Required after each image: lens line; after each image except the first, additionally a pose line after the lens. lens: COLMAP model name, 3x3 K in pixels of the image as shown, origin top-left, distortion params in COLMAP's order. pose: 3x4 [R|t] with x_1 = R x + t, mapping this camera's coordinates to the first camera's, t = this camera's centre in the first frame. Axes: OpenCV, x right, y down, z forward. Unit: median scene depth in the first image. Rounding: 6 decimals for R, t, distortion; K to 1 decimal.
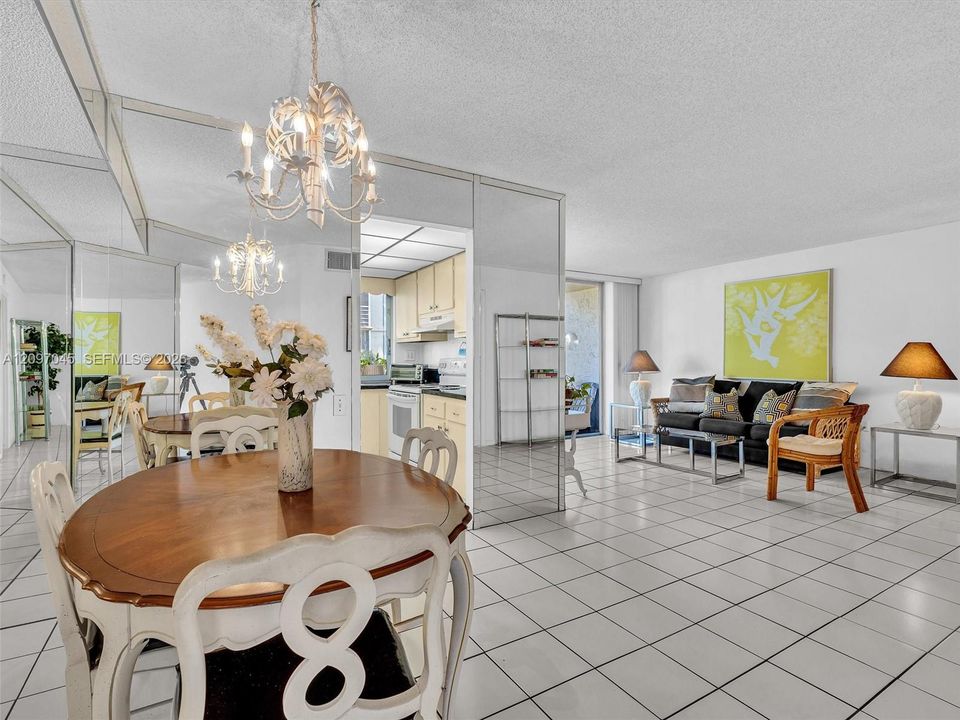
lens RADIAL K [[487.2, 0, 479.5], [0, 487.2, 360.8], [0, 0, 1]] dist [-0.009443, 0.003737]
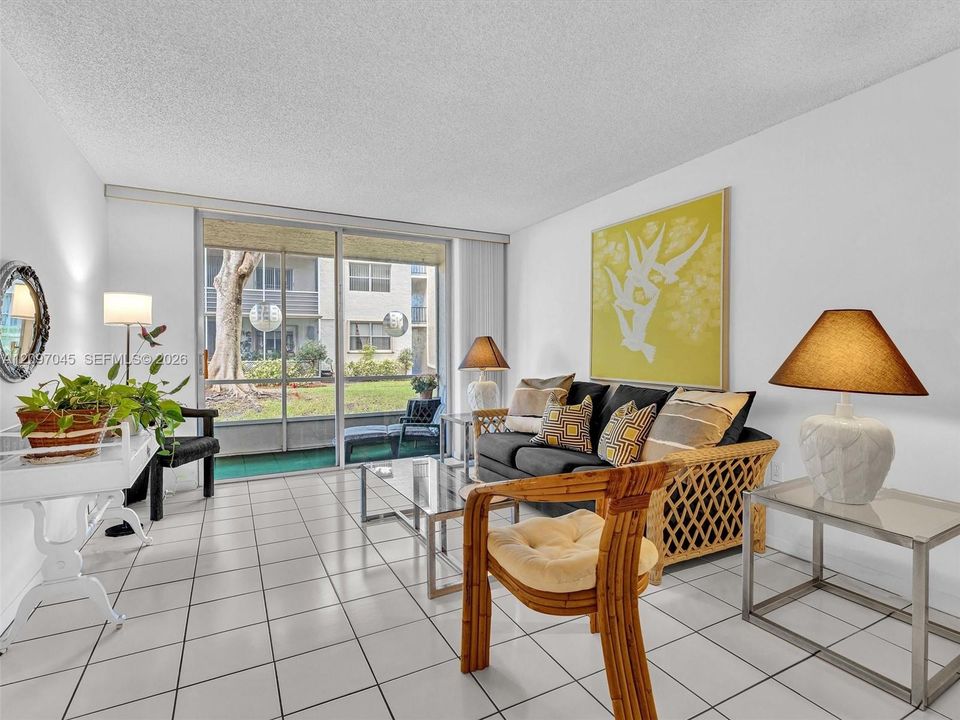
lens RADIAL K [[487.2, 0, 483.4], [0, 487.2, 355.7], [0, 0, 1]] dist [-0.009443, 0.003737]
pose [[0.998704, -0.000191, -0.050895, 0.451697], [0.000584, 0.999970, 0.007698, 0.000369], [0.050892, -0.007718, 0.998674, 0.404913]]
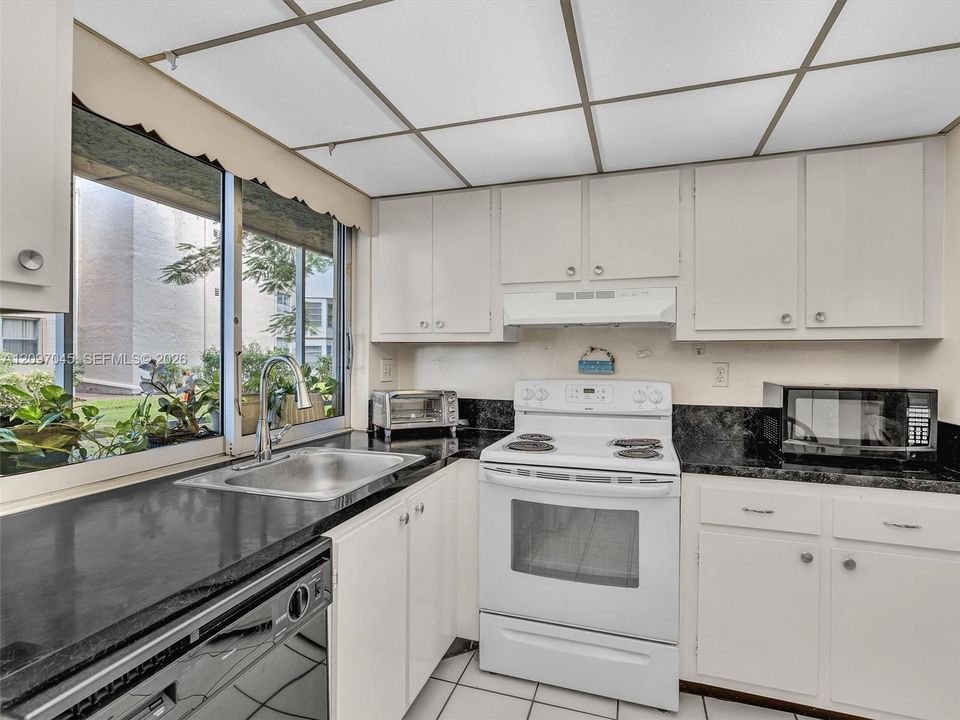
lens RADIAL K [[487.2, 0, 484.5], [0, 487.2, 359.4], [0, 0, 1]] dist [-0.009443, 0.003737]
pose [[0.746454, 0.007214, 0.665398, -0.393468], [-0.007192, 0.999970, -0.002773, -0.020495], [-0.665399, -0.002715, 0.746483, 0.607931]]
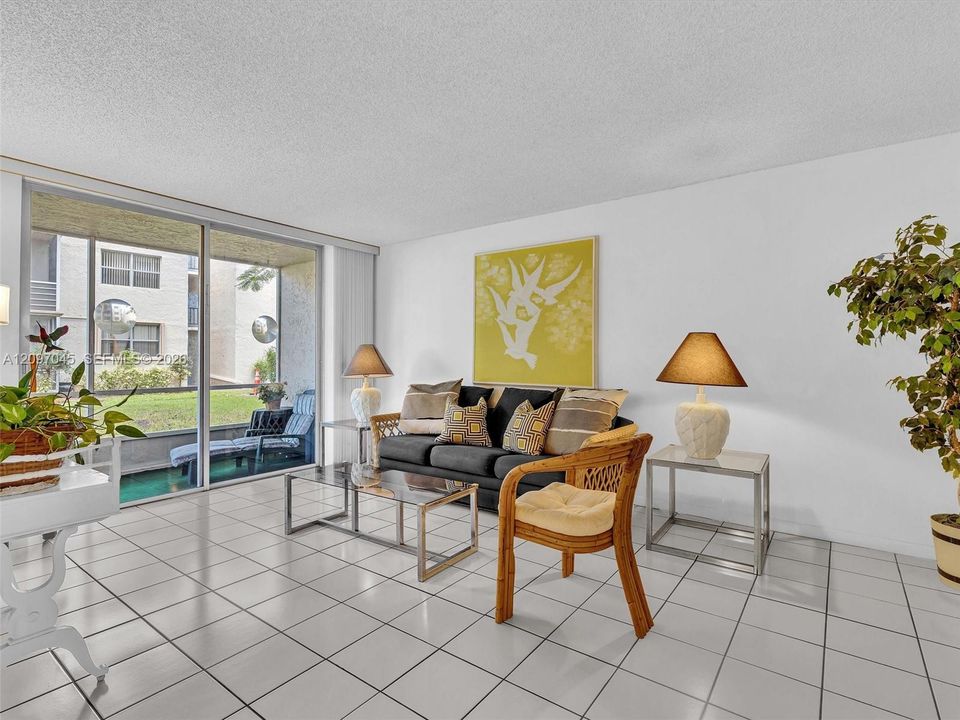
lens RADIAL K [[487.2, 0, 484.1], [0, 487.2, 352.8], [0, 0, 1]] dist [-0.009443, 0.003737]
pose [[0.920845, 0.007915, 0.389847, 0.265381], [-0.002229, 0.999884, -0.015034, 0.001113], [-0.389921, 0.012975, 0.920757, 0.367178]]
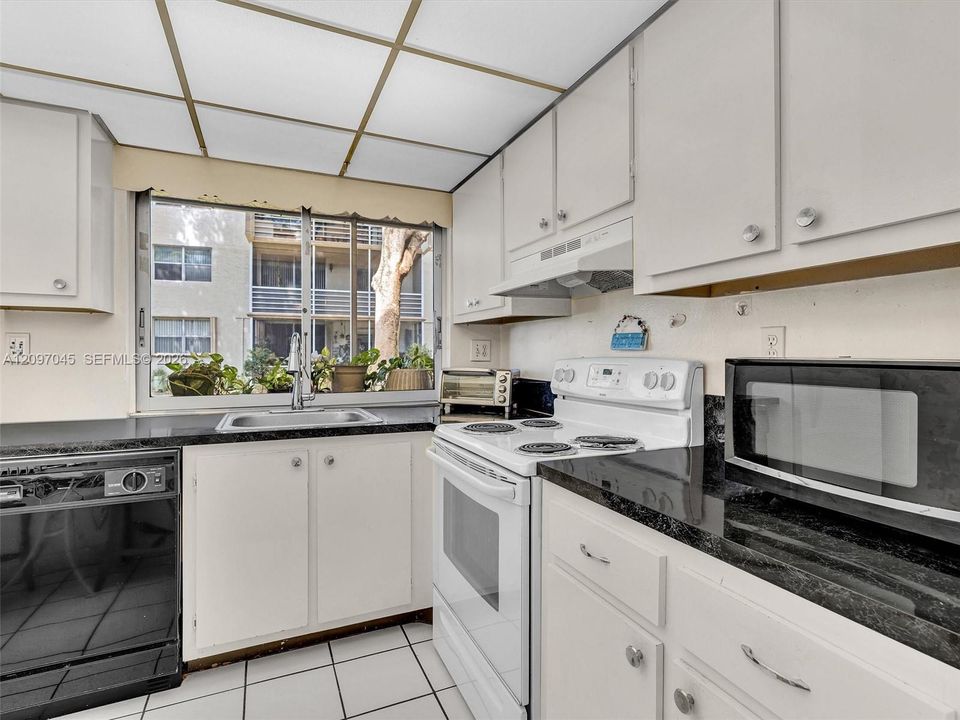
lens RADIAL K [[487.2, 0, 478.9], [0, 487.2, 359.6], [0, 0, 1]] dist [-0.009443, 0.003737]
pose [[0.993339, 0.006552, -0.115044, -0.090588], [-0.005725, 0.999955, 0.007518, -0.005195], [0.115088, -0.006810, 0.993332, 0.528276]]
